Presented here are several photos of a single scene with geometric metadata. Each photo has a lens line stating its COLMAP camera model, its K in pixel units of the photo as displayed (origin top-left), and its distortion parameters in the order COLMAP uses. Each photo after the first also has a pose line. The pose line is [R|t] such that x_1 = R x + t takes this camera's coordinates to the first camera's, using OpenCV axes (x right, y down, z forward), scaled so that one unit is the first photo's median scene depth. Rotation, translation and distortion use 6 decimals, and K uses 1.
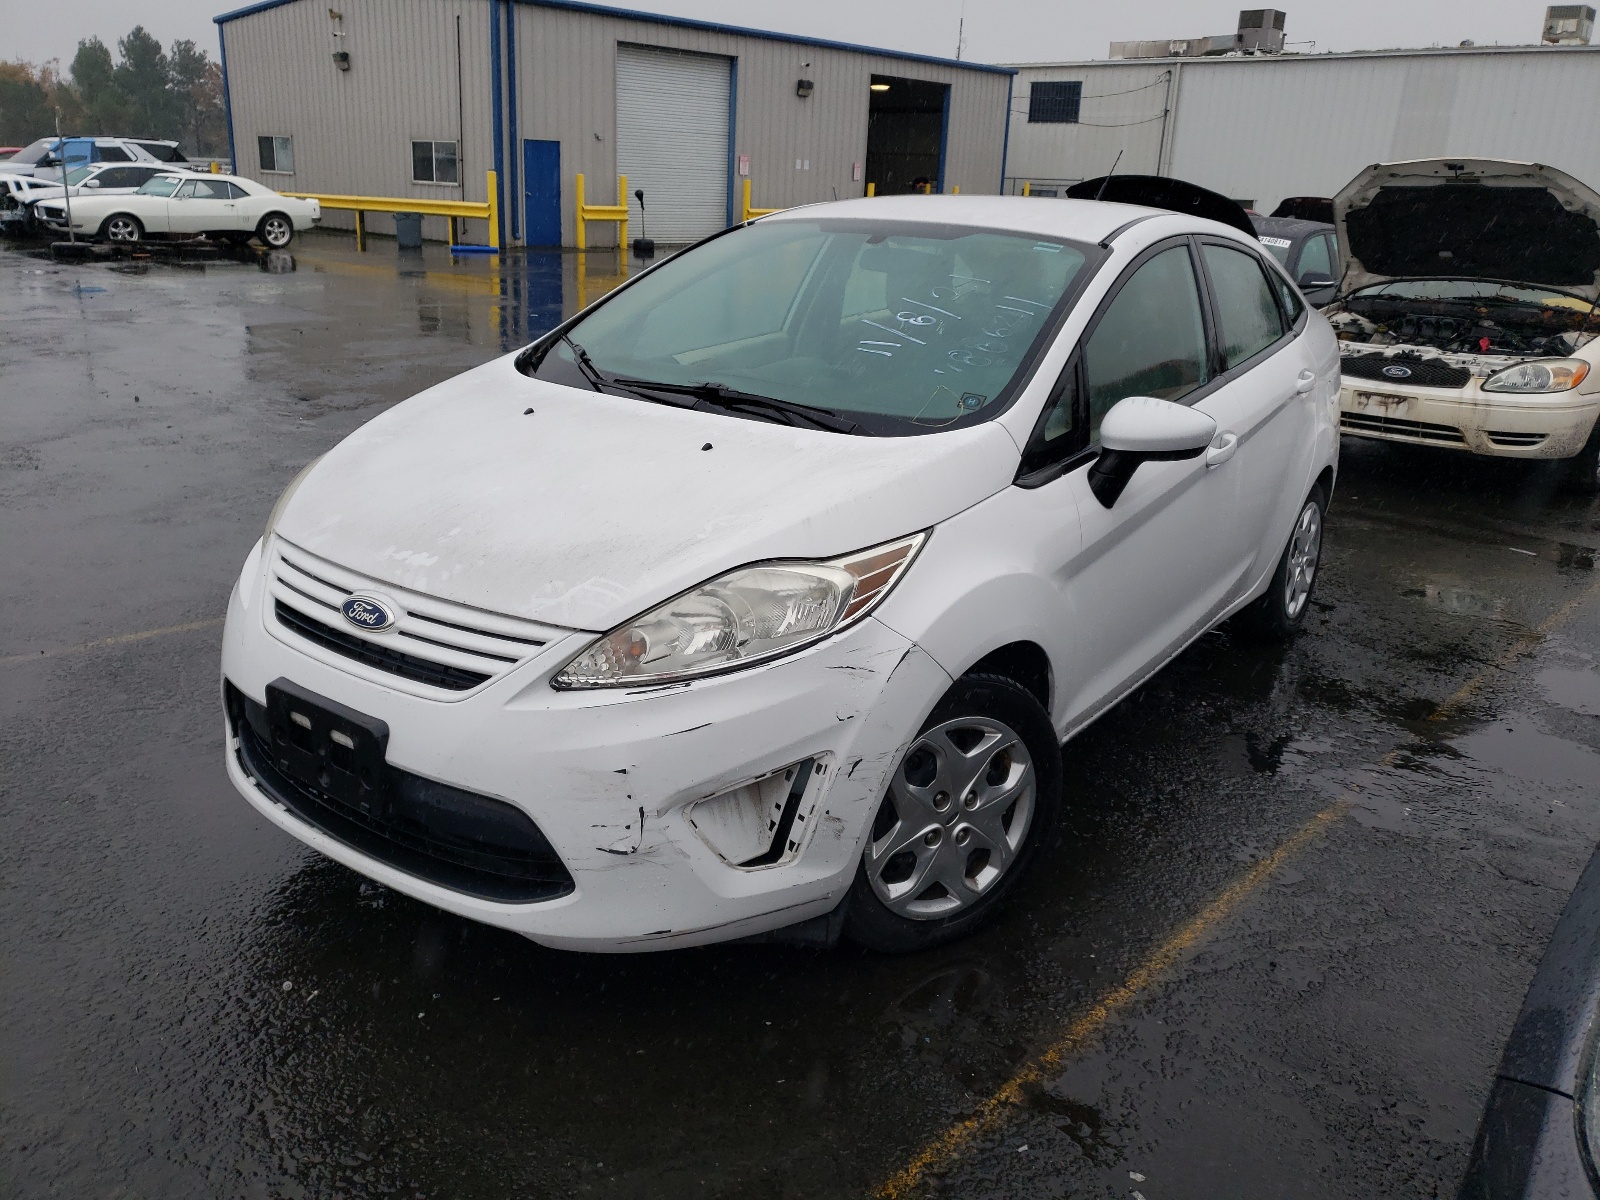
lens RADIAL K [[1202.2, 0, 800.0], [0, 1202.2, 600.0], [0, 0, 1]] dist [0.135504, -0.072971]
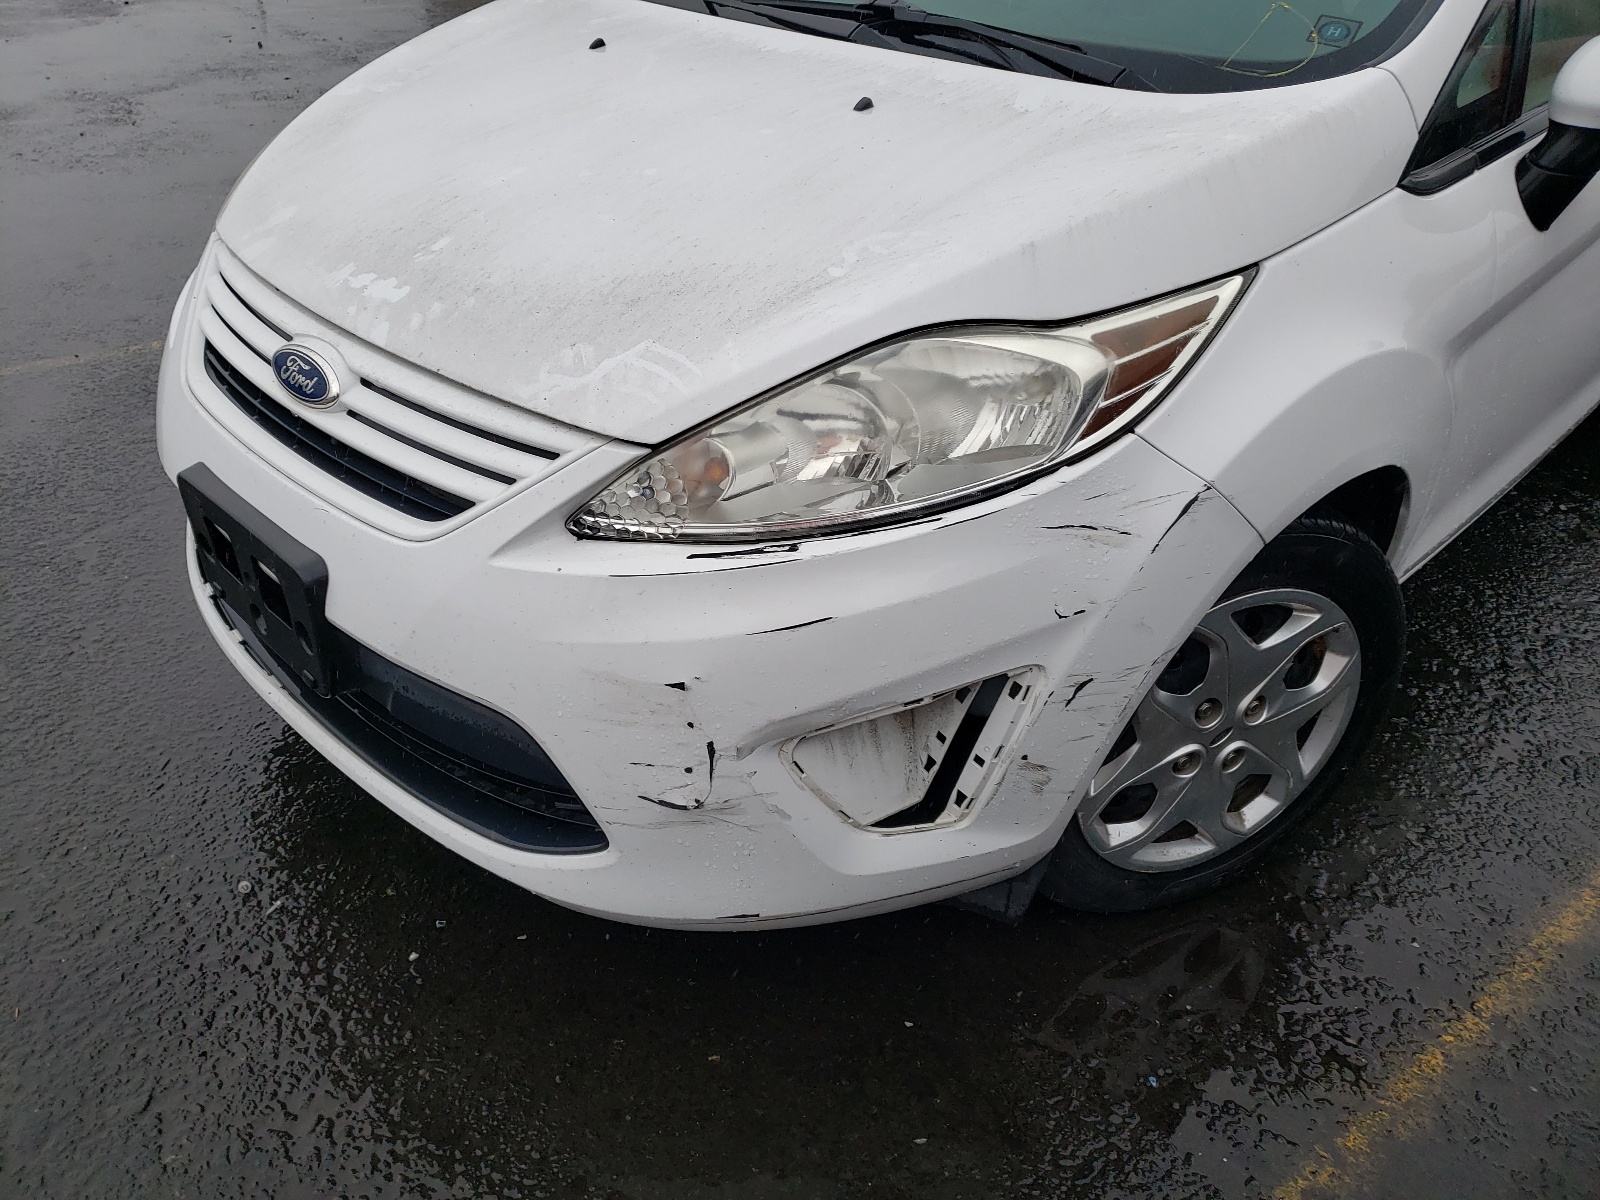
lens RADIAL K [[1329.4, 0, 789.7], [0, 1329.4, 597.5], [0, 0, 1]] dist [0.089215, -0.095862]
pose [[0.988127, 0.072691, -0.135353, -0.008106], [-0.041729, 0.974853, 0.218907, -0.040022], [0.147862, -0.210660, 0.966312, 0.354871]]
